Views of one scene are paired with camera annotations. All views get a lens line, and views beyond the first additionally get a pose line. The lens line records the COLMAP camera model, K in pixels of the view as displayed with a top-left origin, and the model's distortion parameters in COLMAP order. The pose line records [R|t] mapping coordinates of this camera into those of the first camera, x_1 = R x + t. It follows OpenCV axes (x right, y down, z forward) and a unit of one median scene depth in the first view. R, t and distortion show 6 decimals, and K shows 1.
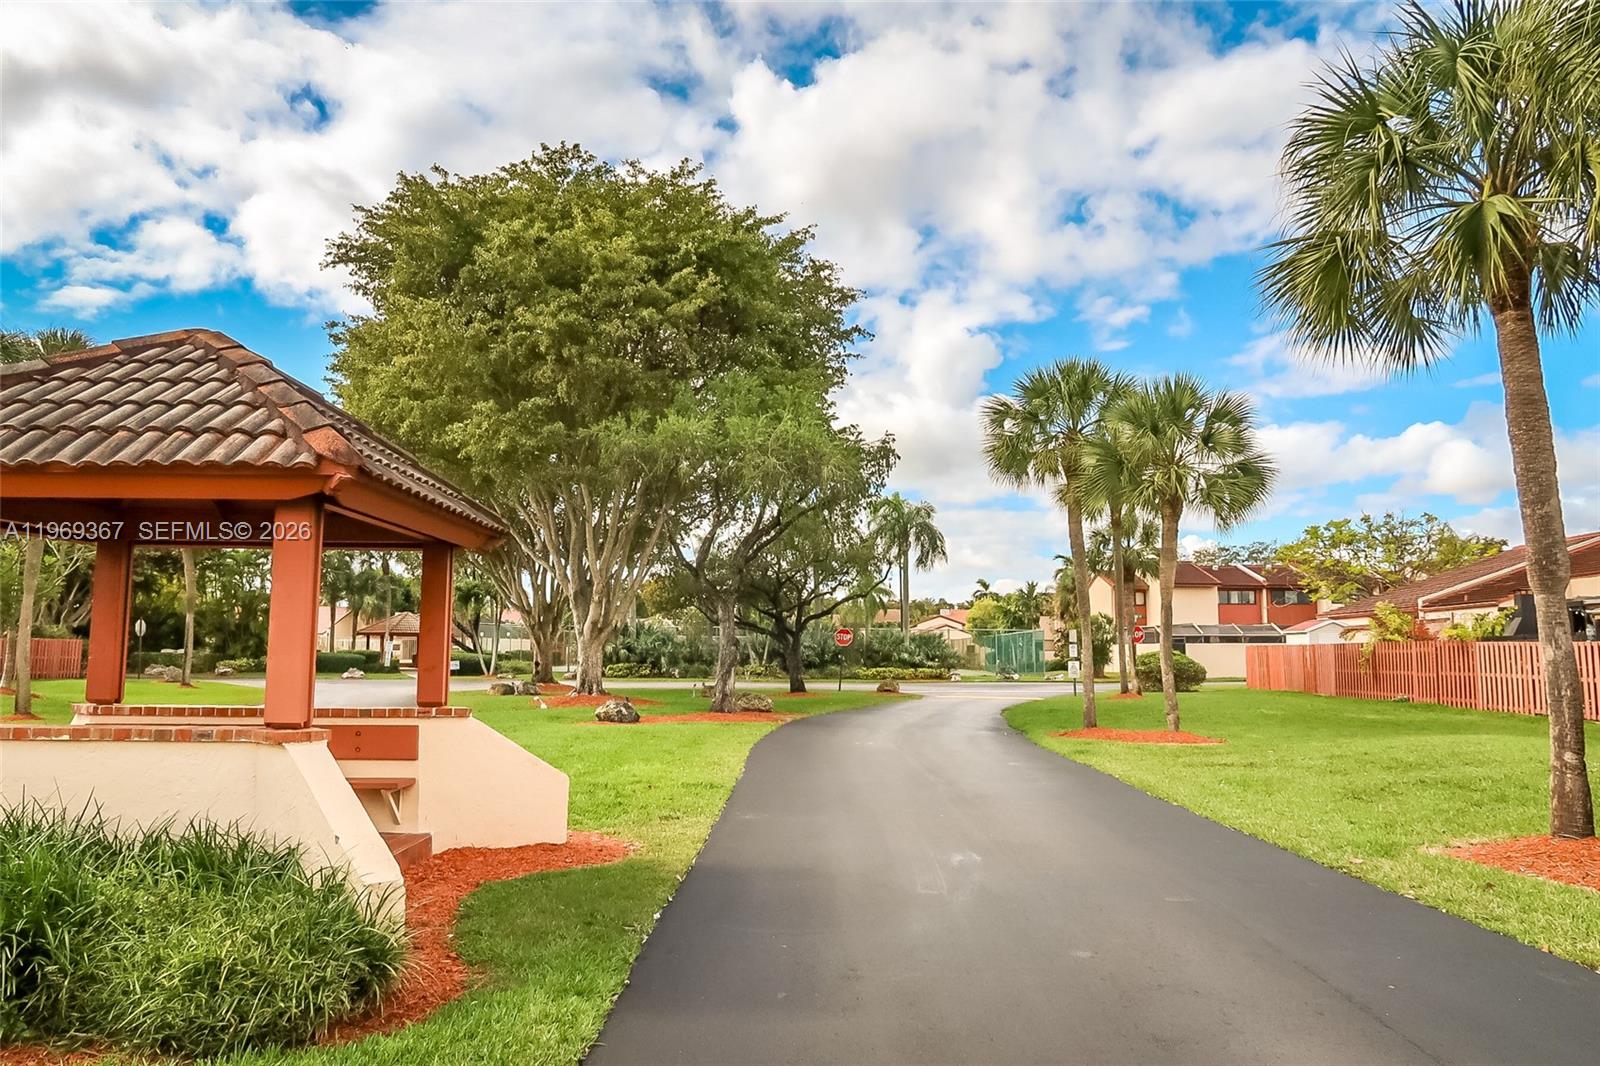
lens RADIAL K [[1086.5, 0, 800.0], [0, 1086.5, 533.0], [0, 0, 1]] dist [-0.008847, -0.001668]
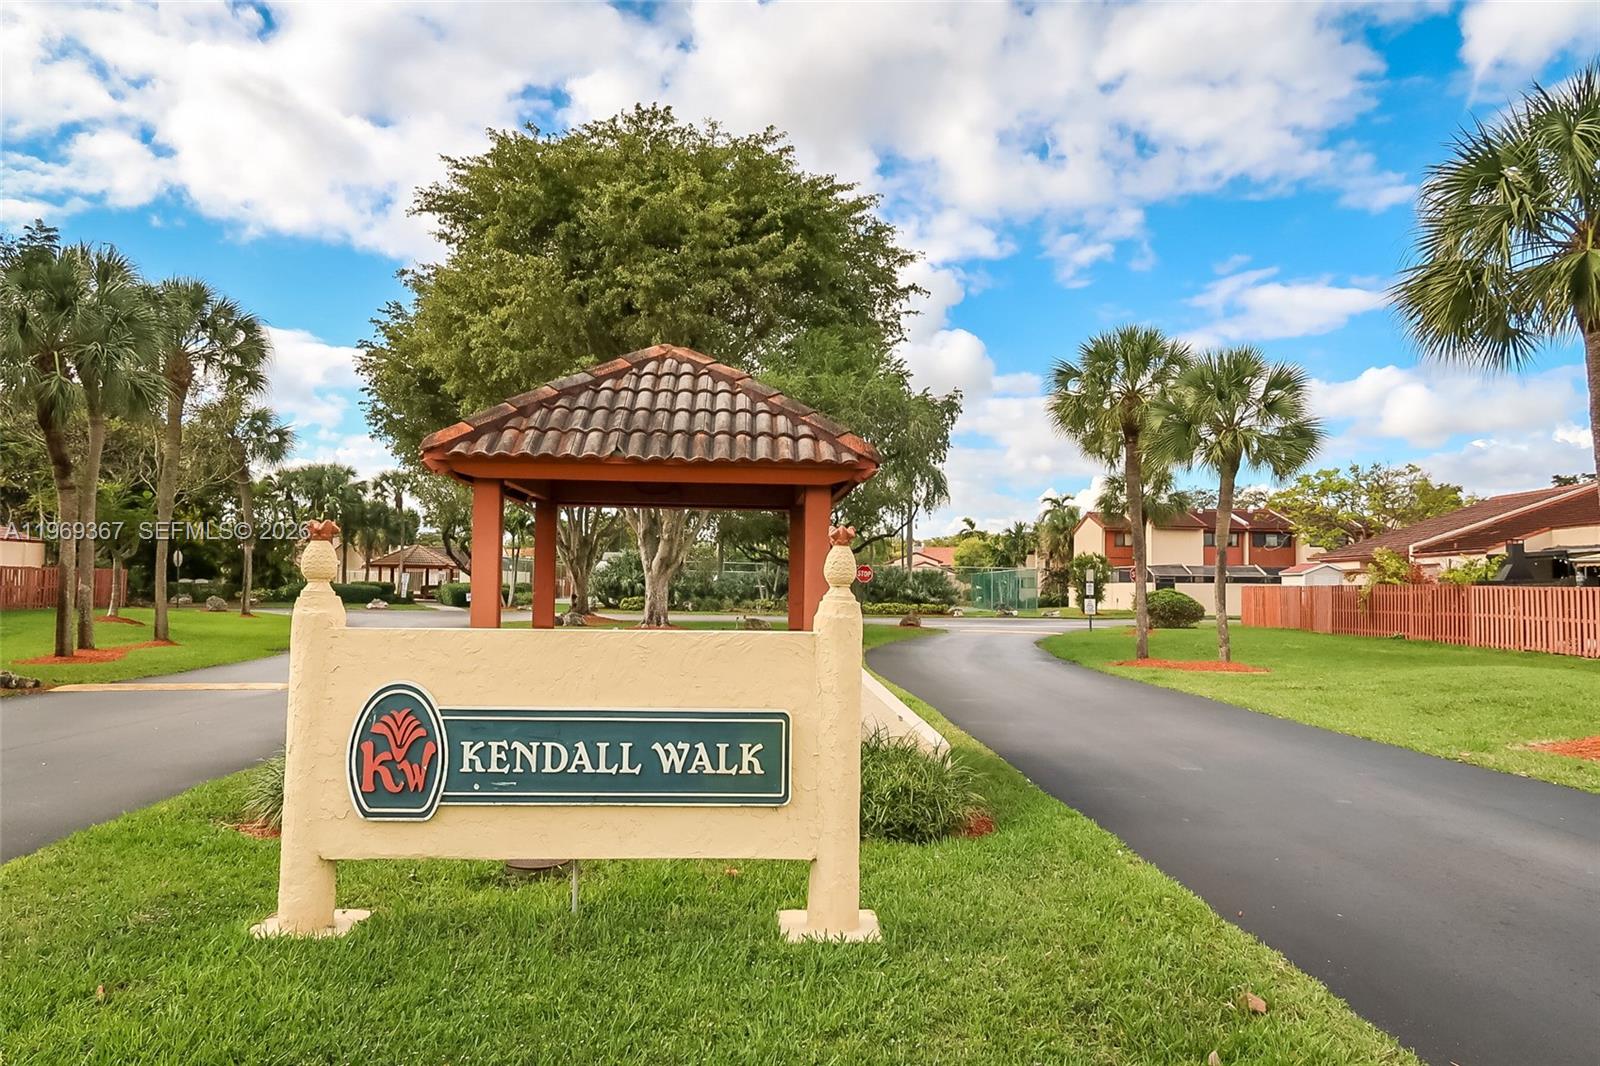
lens RADIAL K [[1086.5, 0, 800.0], [0, 1086.5, 533.0], [0, 0, 1]] dist [-0.008847, -0.001668]
pose [[0.999277, 0.011588, 0.036200, -0.092208], [-0.013726, 0.998141, 0.059385, -0.008614], [-0.035445, -0.059839, 0.997579, -0.071258]]
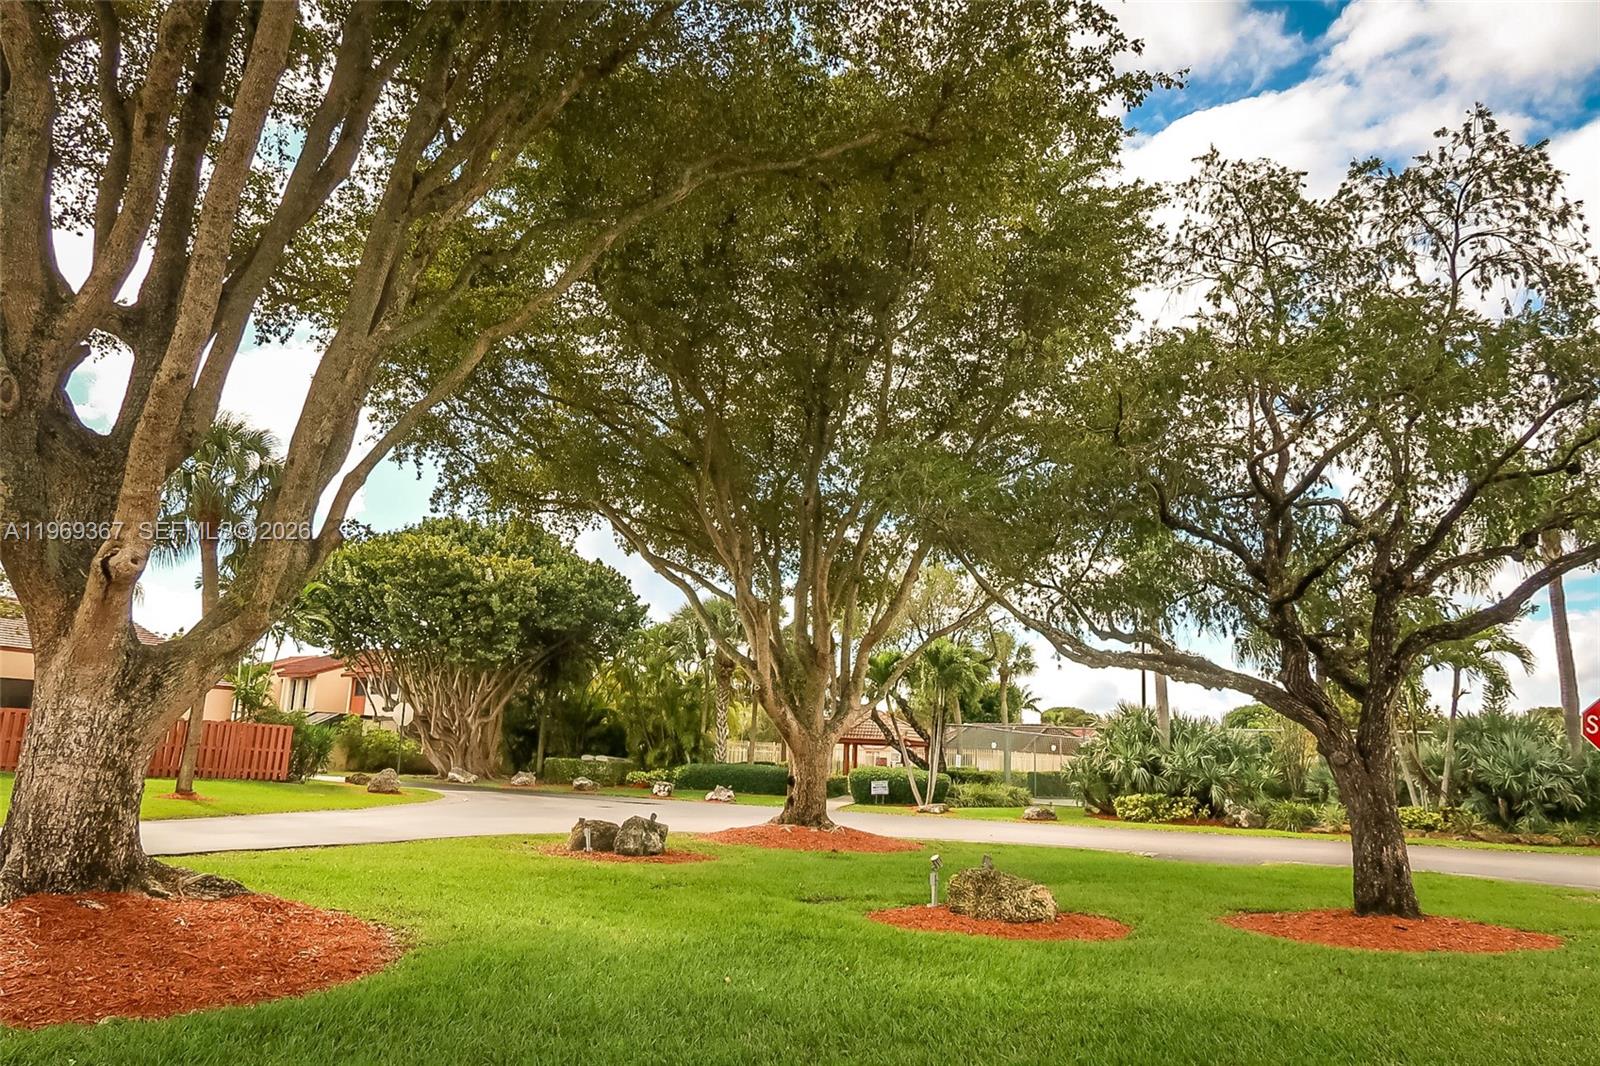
lens RADIAL K [[1086.5, 0, 800.0], [0, 1086.5, 533.0], [0, 0, 1]] dist [-0.008847, -0.001668]
pose [[0.806296, -0.101557, -0.582729, 0.053528], [0.031967, 0.991193, -0.128511, 0.111286], [0.590648, 0.084990, 0.802441, 0.916726]]
